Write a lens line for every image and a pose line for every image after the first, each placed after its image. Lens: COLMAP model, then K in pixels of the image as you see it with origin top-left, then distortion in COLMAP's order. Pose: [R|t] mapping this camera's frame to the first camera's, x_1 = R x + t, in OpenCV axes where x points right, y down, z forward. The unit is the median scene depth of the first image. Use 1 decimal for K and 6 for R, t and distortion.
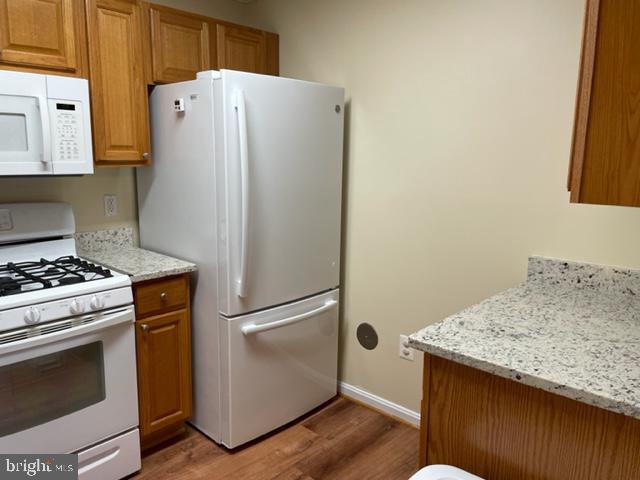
lens RADIAL K [[483.5, 0, 319.9], [0, 483.5, 243.1], [0, 0, 1]] dist [0.086265, -0.100428]
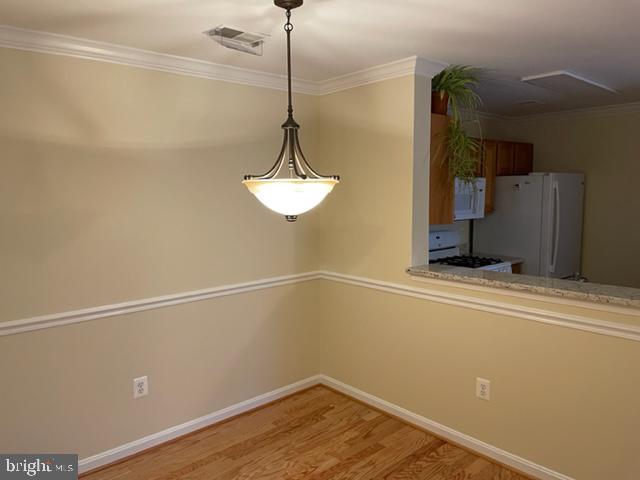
lens RADIAL K [[483.5, 0, 317.4], [0, 483.5, 239.5], [0, 0, 1]] dist [0.086265, -0.100428]
pose [[0.996365, -0.010460, -0.084541, -1.022221], [0.004433, 0.997455, -0.071158, 0.114480], [0.085070, 0.070525, 0.993876, -1.284805]]
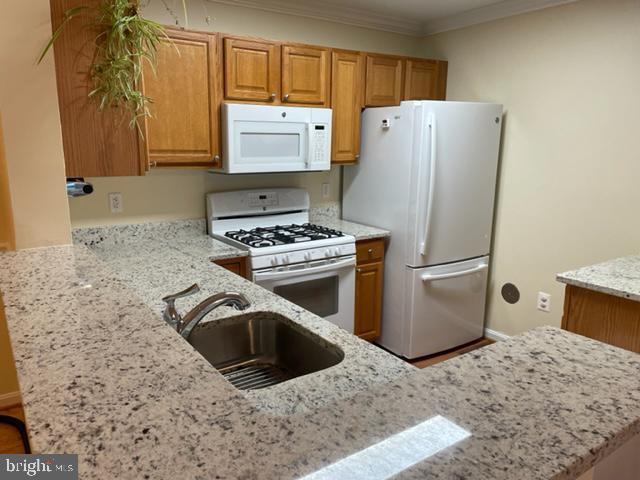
lens RADIAL K [[483.5, 0, 317.2], [0, 483.5, 240.4], [0, 0, 1]] dist [0.086265, -0.100428]
pose [[0.973317, 0.039989, -0.225954, -0.144797], [-0.034082, 0.998969, 0.029987, 0.035612], [0.226920, -0.021486, 0.973676, -0.489142]]
